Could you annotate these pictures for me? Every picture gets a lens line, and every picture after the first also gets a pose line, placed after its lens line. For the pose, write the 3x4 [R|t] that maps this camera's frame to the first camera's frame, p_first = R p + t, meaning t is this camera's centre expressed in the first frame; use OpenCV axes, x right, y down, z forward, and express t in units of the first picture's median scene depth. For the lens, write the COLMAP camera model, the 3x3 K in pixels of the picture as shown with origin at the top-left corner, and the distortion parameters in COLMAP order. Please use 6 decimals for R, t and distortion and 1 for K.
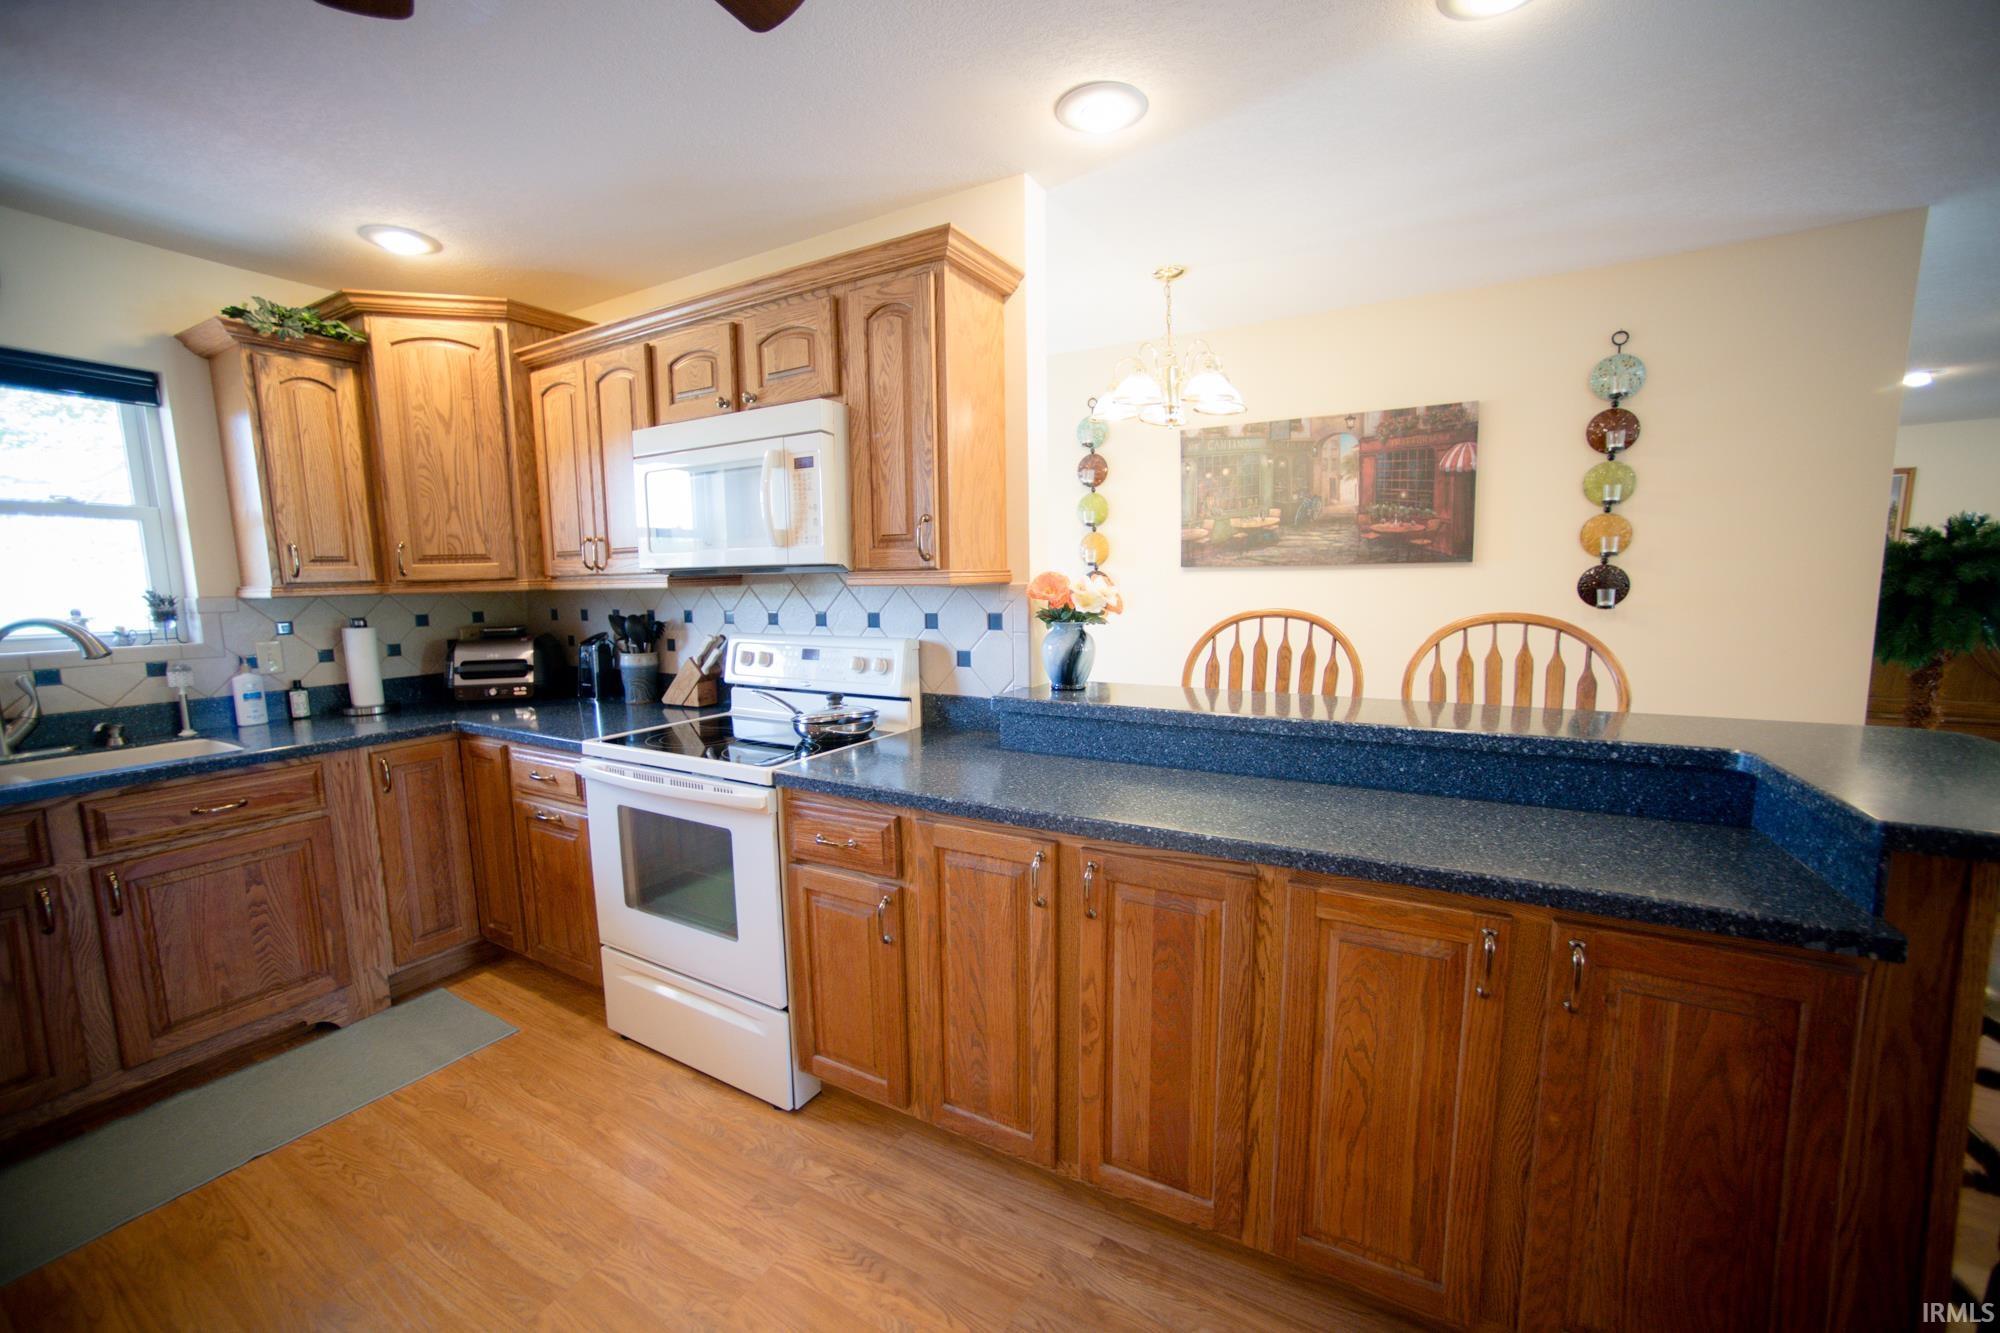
lens RADIAL K [[792.6, 0, 998.4], [0, 792.6, 669.8], [0, 0, 1]] dist [-0.071828, 0.033625]
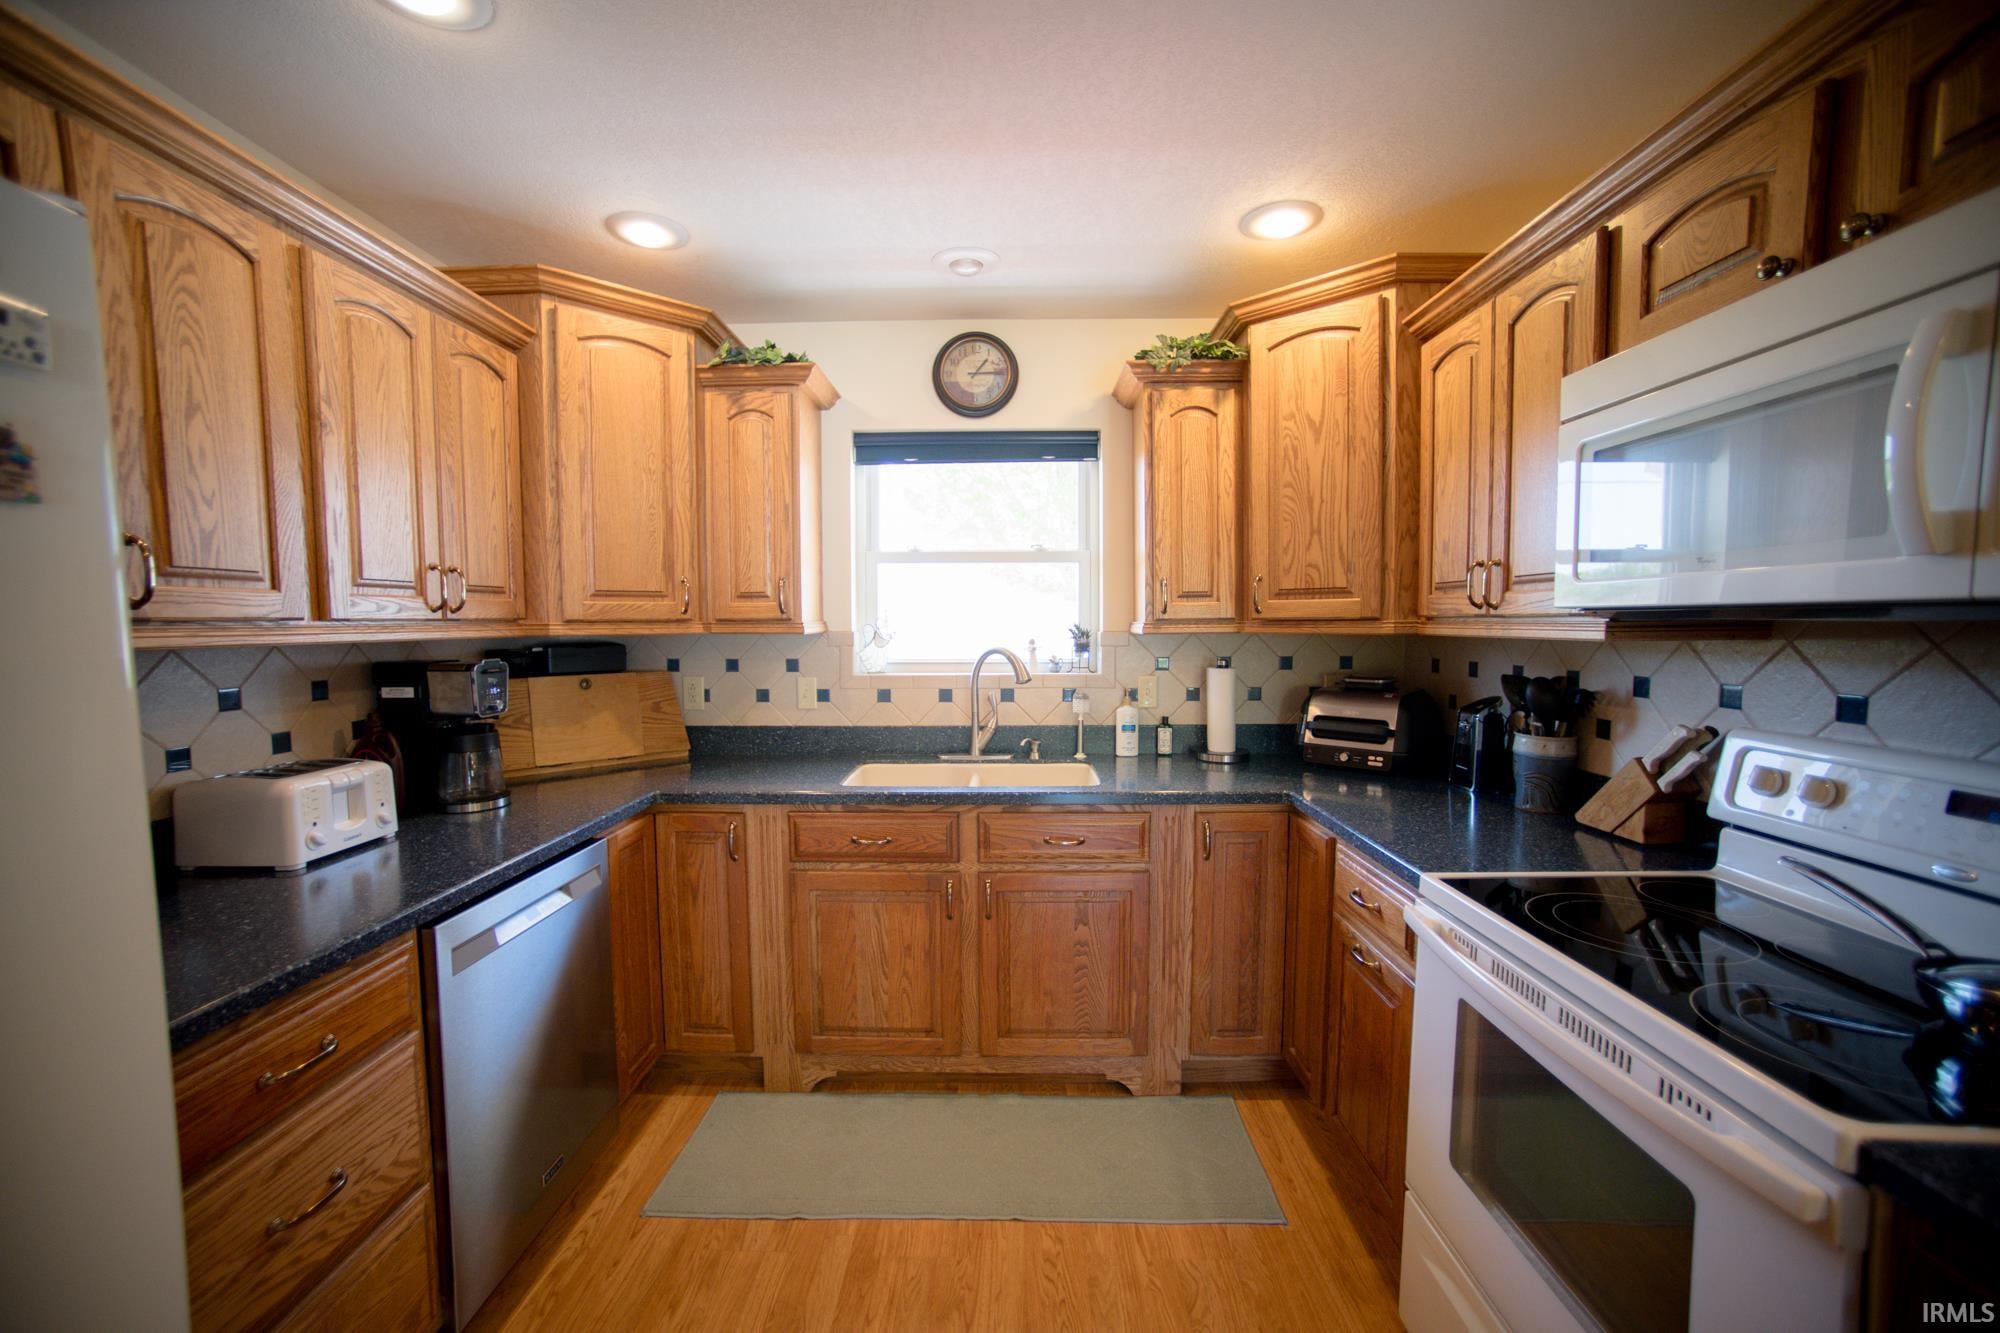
lens RADIAL K [[792.6, 0, 998.4], [0, 792.6, 669.8], [0, 0, 1]] dist [-0.071828, 0.033625]
pose [[0.476441, 0.067222, -0.876633, -0.132094], [-0.109770, 0.993819, 0.016549, -0.041665], [0.872327, 0.088343, 0.480875, 0.325215]]
